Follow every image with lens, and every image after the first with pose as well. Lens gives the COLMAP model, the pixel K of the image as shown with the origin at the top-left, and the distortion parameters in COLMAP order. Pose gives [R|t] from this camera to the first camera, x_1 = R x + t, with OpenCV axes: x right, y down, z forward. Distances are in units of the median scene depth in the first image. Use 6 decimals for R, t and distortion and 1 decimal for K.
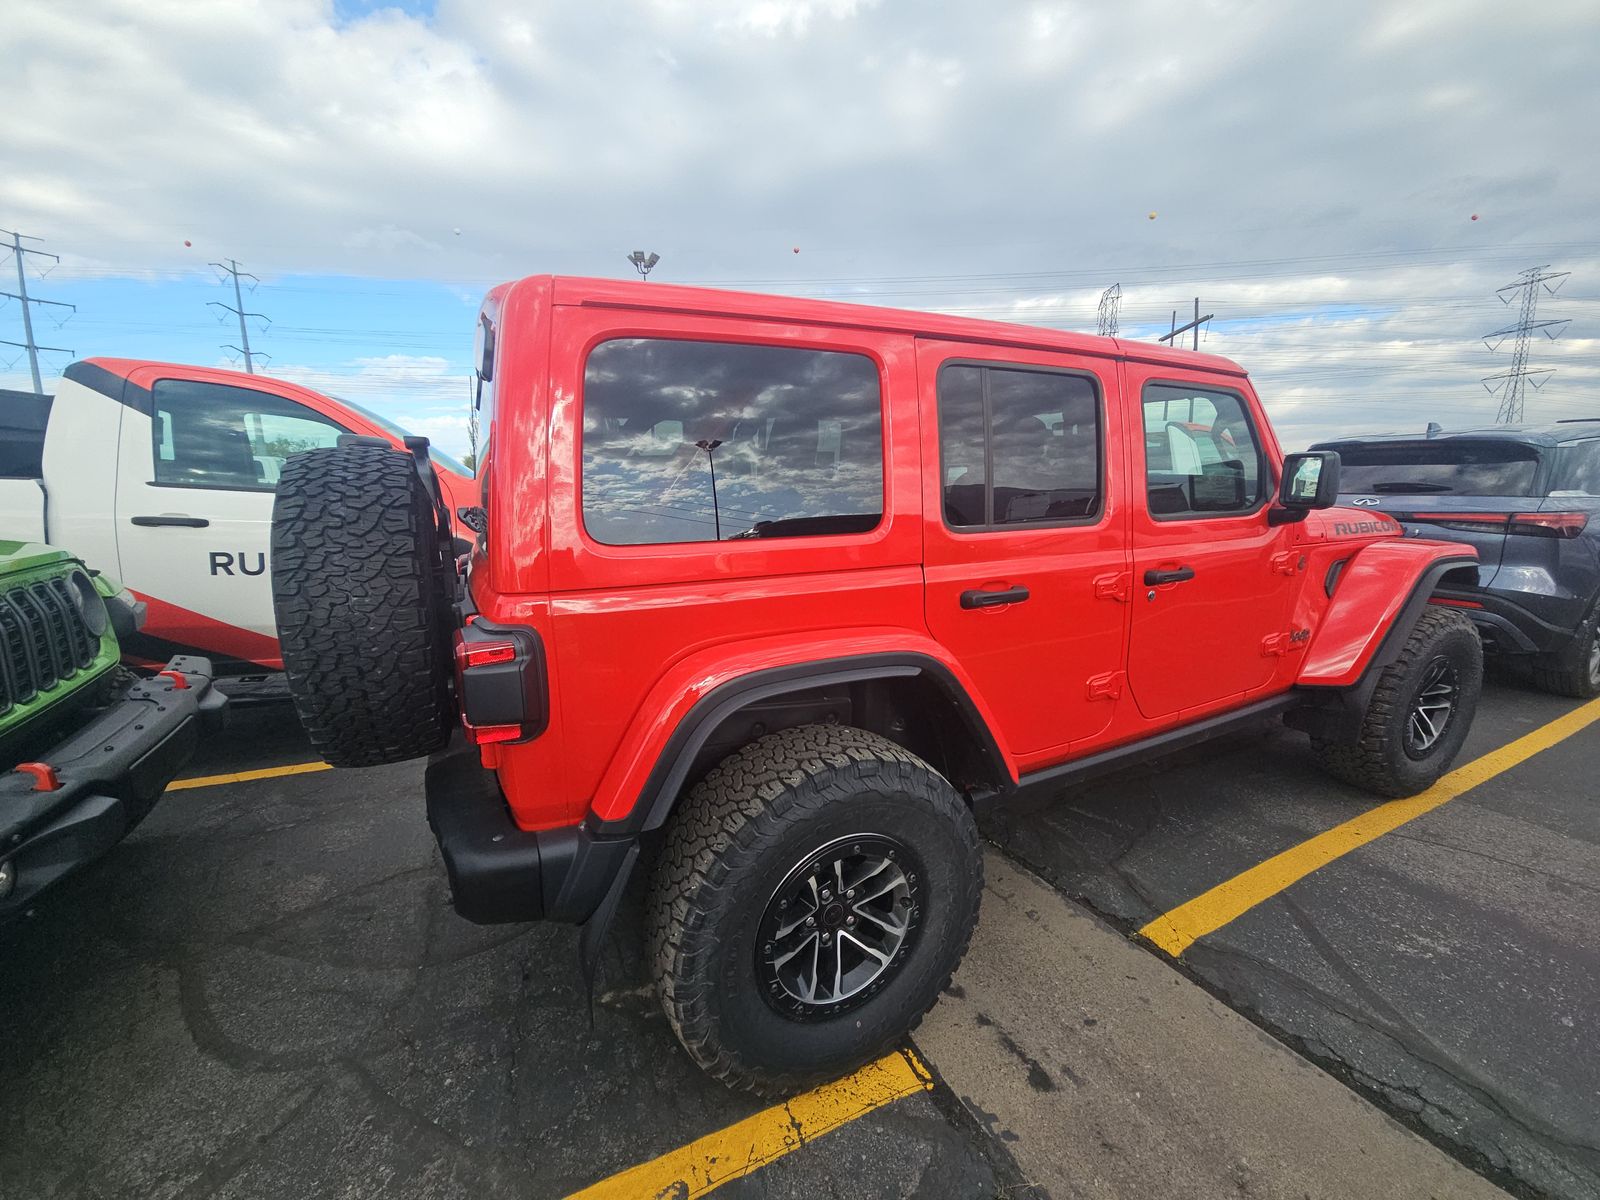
lens RADIAL K [[633.9, 0, 806.8], [0, 633.9, 603.0], [0, 0, 1]] dist [-0.004492, -0.000746]
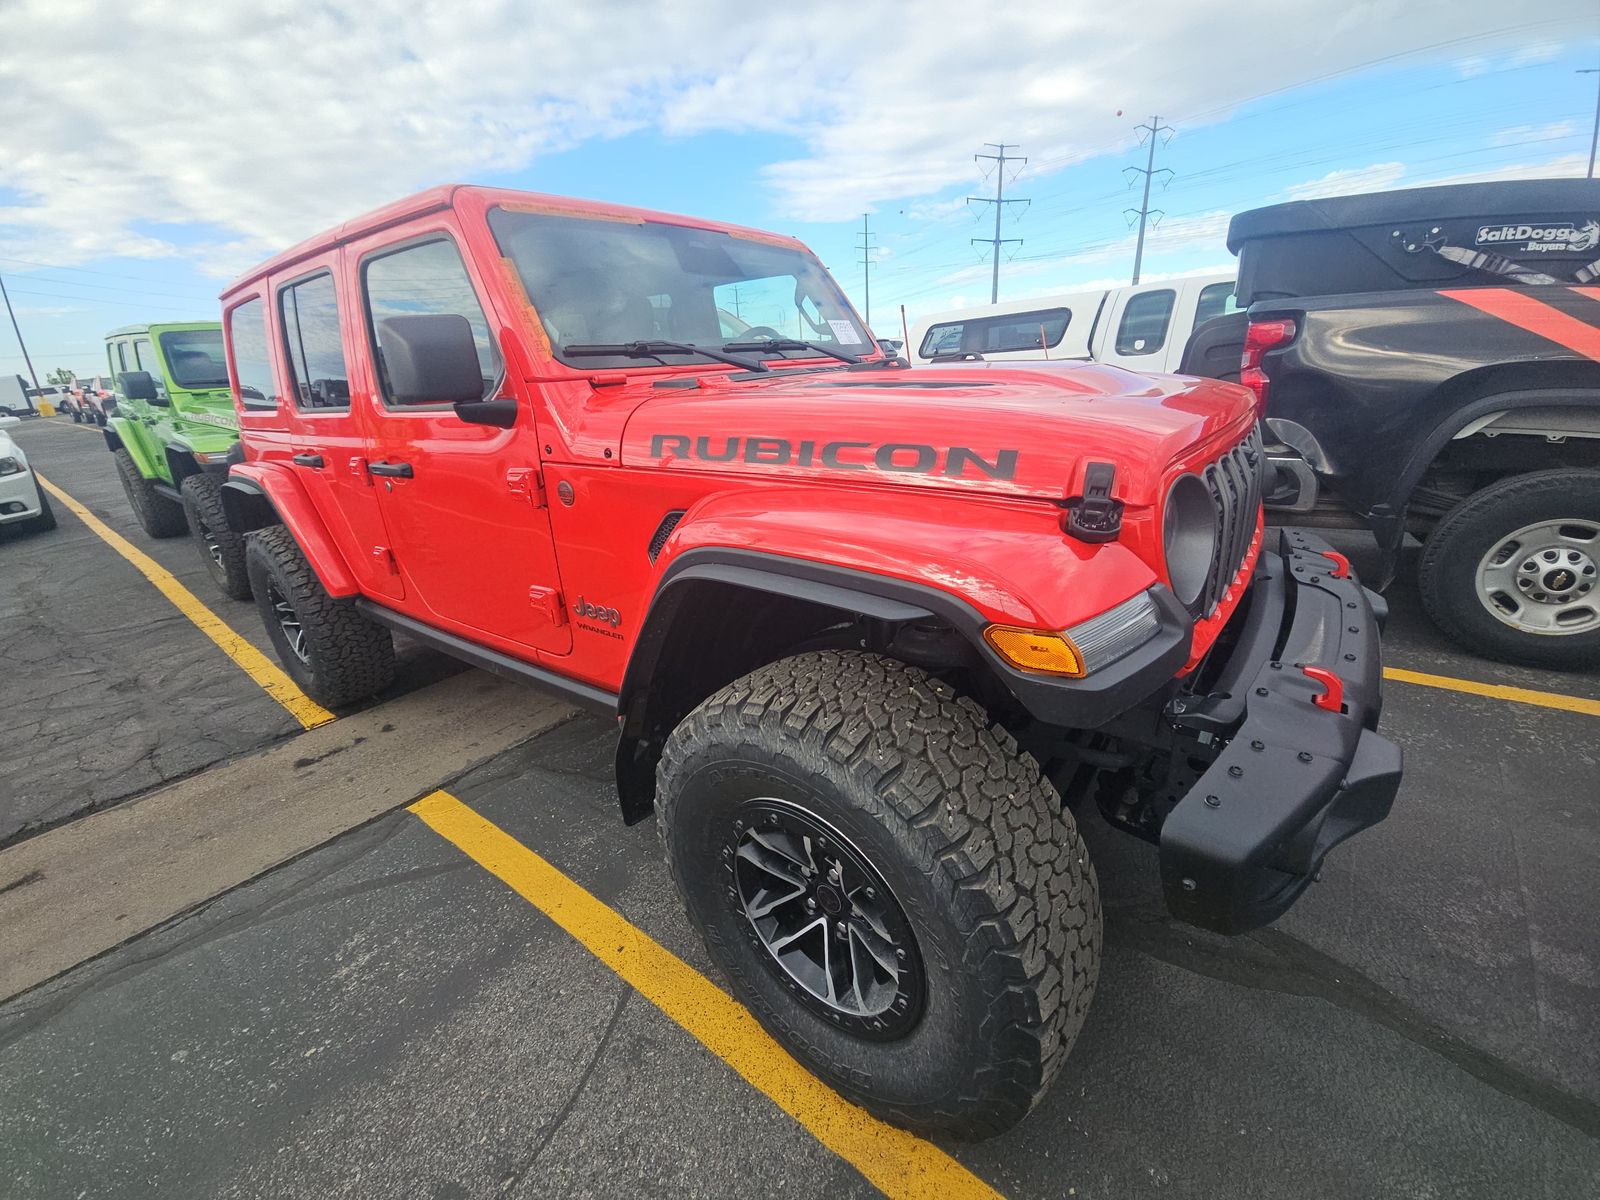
lens RADIAL K [[633.9, 0, 806.0], [0, 633.9, 598.8], [0, 0, 1]] dist [-0.004492, -0.000746]
pose [[0.443342, 0.278397, -0.852023, 1.733355], [-0.139808, 0.960388, 0.241057, -0.175427], [0.885382, 0.012249, 0.464703, 1.084035]]
